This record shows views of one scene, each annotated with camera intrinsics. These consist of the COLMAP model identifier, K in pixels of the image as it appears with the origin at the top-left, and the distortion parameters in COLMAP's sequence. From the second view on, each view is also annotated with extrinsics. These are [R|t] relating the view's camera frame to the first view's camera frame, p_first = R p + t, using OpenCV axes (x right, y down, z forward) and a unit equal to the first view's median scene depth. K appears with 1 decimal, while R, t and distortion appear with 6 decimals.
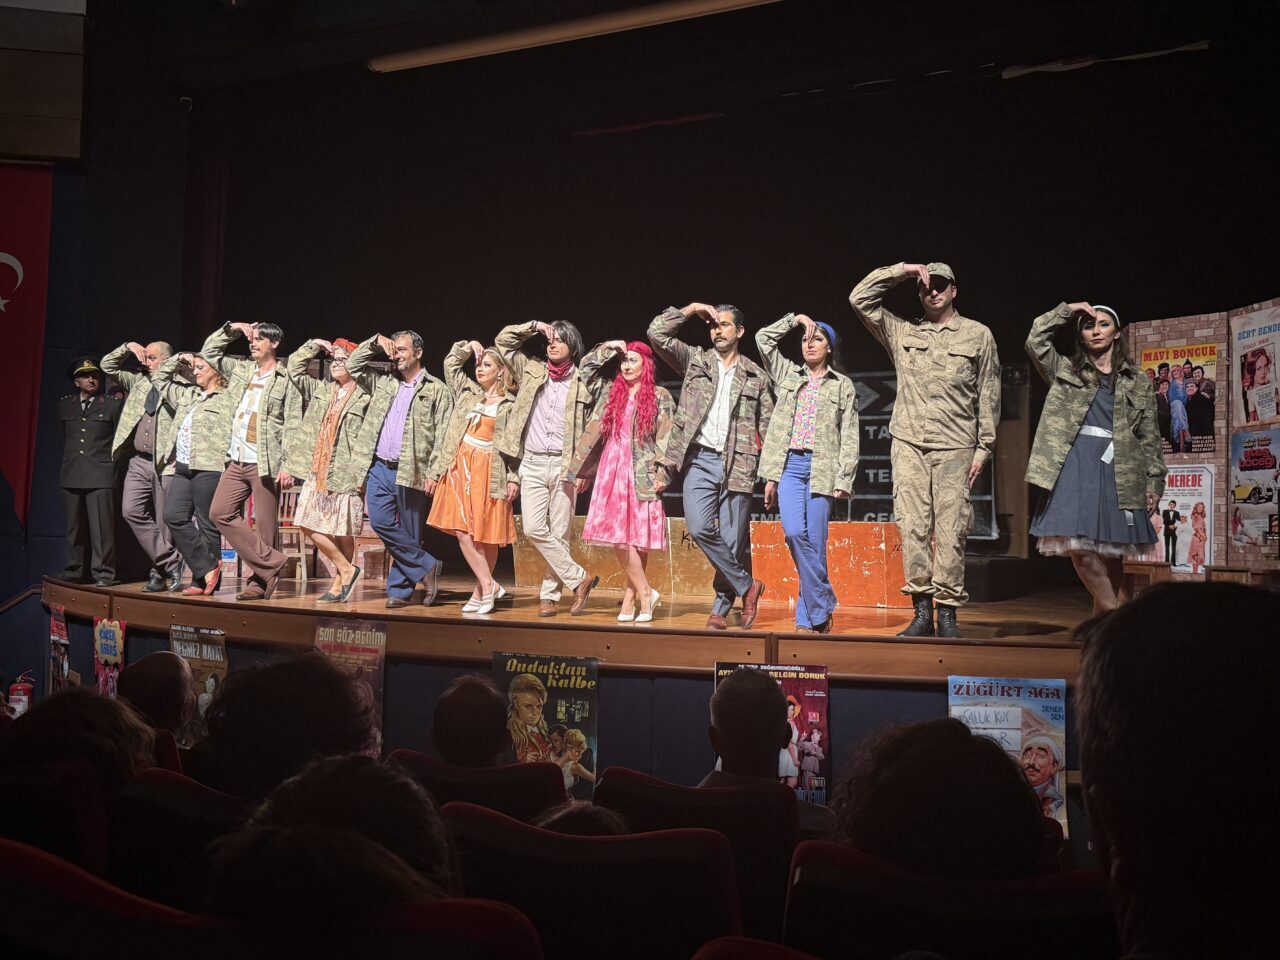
lens RADIAL K [[1246.6, 0, 640.0], [0, 1246.6, 480.0], [0, 0, 1]] dist [0.179603, -0.387631]
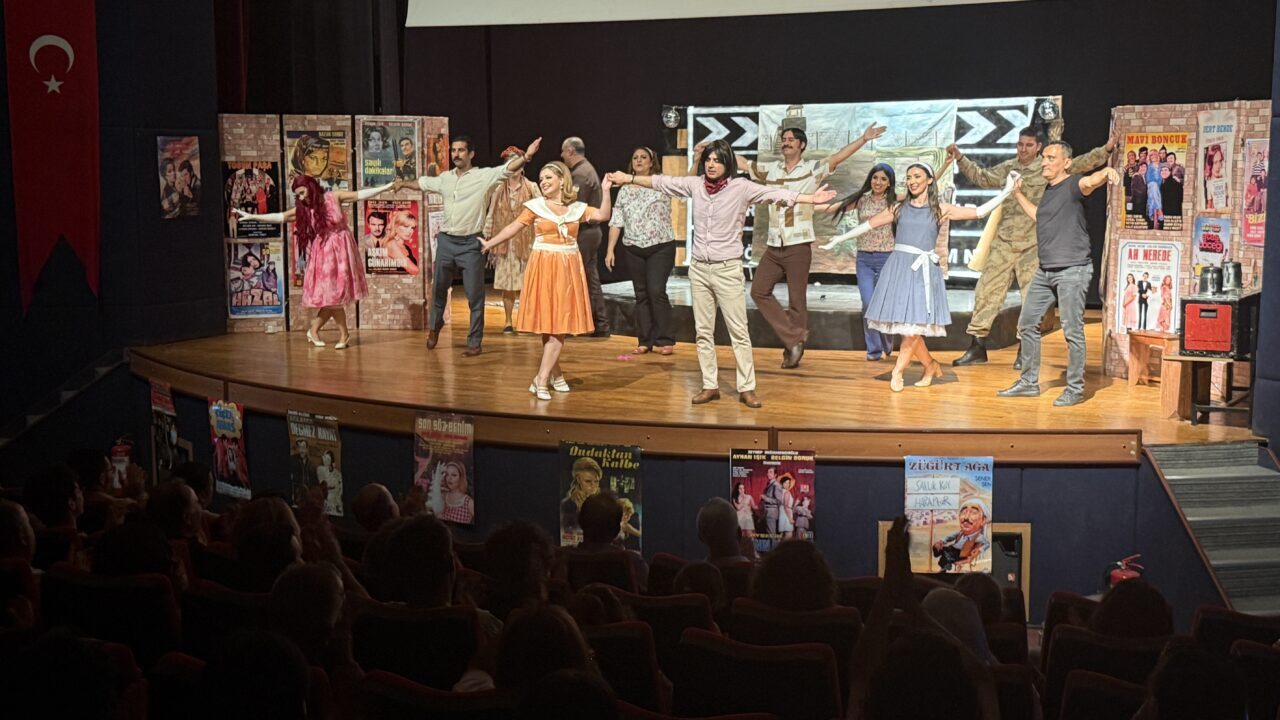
lens RADIAL K [[1642.7, 0, 640.0], [0, 1642.7, 360.0], [0, 0, 1]] dist [0.108600, -0.033663]
pose [[0.999619, -0.018934, -0.020065, 0.001211], [0.021880, 0.987110, 0.158543, -0.164922], [0.016805, -0.158921, 0.987148, -0.512232]]
